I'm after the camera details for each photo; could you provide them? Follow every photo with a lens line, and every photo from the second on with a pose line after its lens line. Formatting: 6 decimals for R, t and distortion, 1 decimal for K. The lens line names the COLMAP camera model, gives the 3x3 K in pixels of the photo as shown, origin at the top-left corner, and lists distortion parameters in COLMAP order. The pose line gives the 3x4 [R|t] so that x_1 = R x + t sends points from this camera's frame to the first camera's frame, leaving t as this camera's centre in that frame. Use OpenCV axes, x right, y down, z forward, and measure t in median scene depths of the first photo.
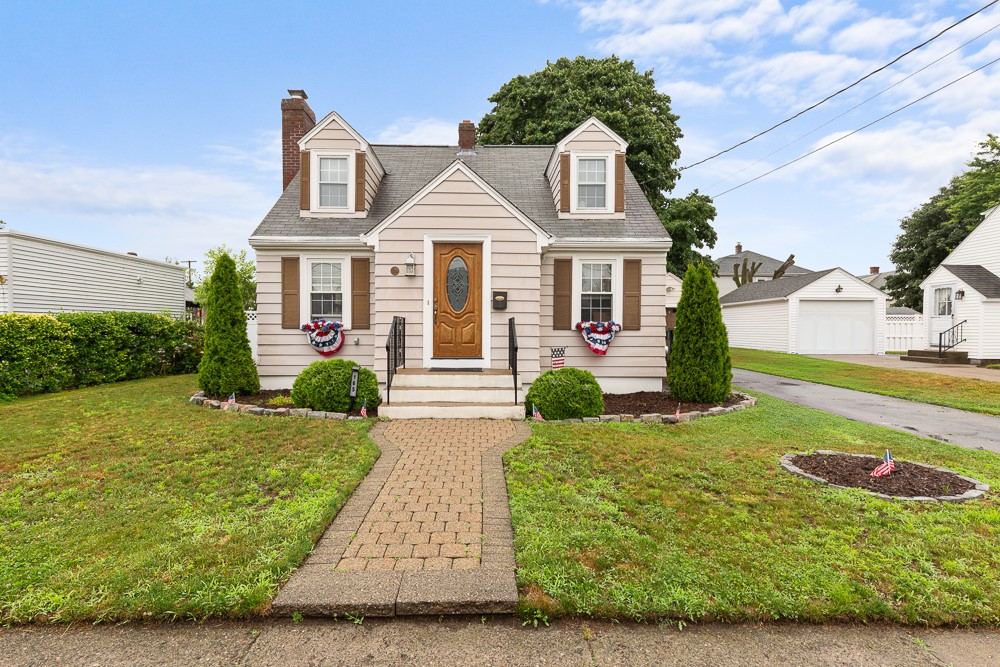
lens RADIAL K [[456.0, 0, 493.0], [0, 456.0, 324.0], [0, 0, 1]] dist [0.002719, 0.000174]
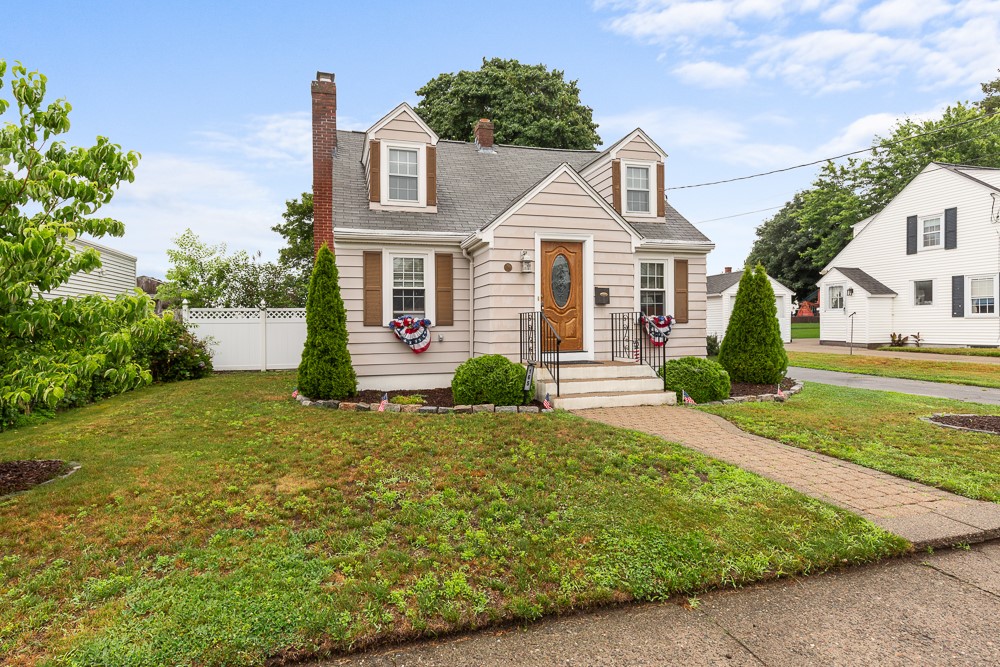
lens RADIAL K [[466.3, 0, 467.5], [0, 466.3, 314.1], [0, 0, 1]] dist [0.003108, 0.000473]
pose [[0.974724, -0.008723, 0.223240, -0.470464], [0.011733, 0.999857, -0.012161, -0.000843], [-0.223102, 0.014473, 0.974688, 0.005865]]
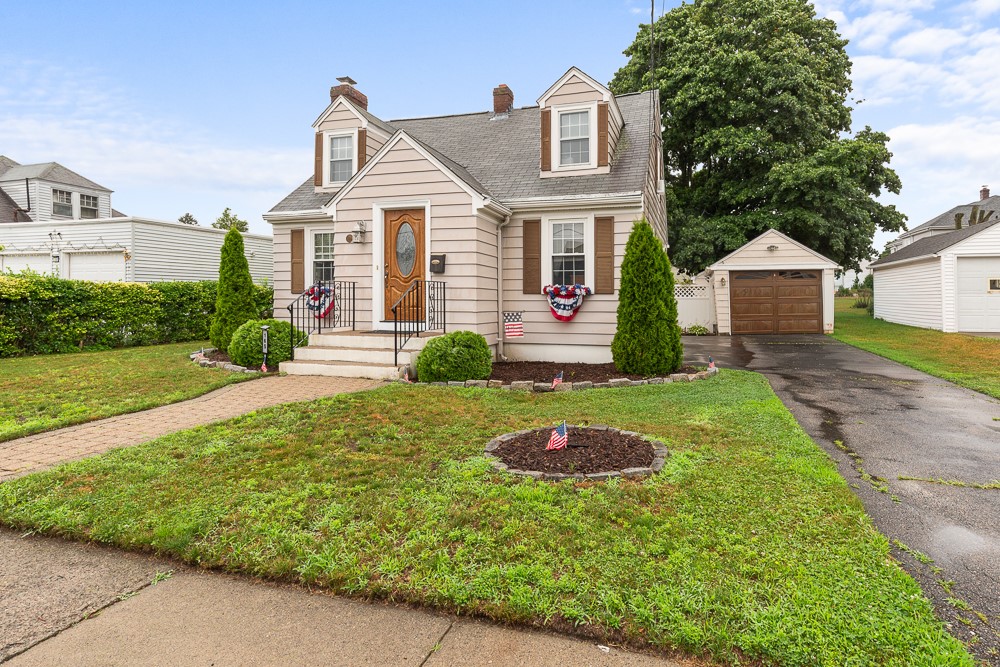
lens RADIAL K [[486.4, 0, 561.9], [0, 486.4, 282.3], [0, 0, 1]] dist [0.001007, 0.000176]
pose [[0.960875, -0.010046, -0.276800, 0.504404], [0.003841, 0.999729, -0.022949, 0.011989], [0.276955, 0.020987, 0.960654, 0.040782]]
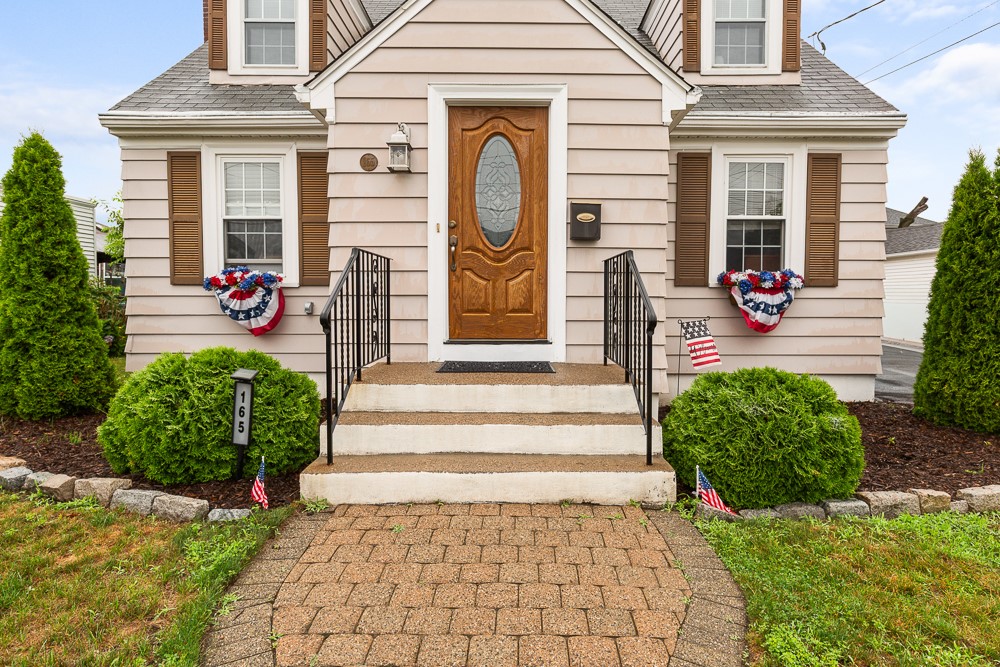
lens RADIAL K [[528.6, 0, 523.2], [0, 528.6, 303.2], [0, 0, 1]] dist [0.000331, -0.000472]
pose [[0.999876, -0.002349, -0.015583, -0.037285], [0.002721, 0.999711, 0.023891, 0.017471], [0.015522, -0.023930, 0.999593, 0.383120]]
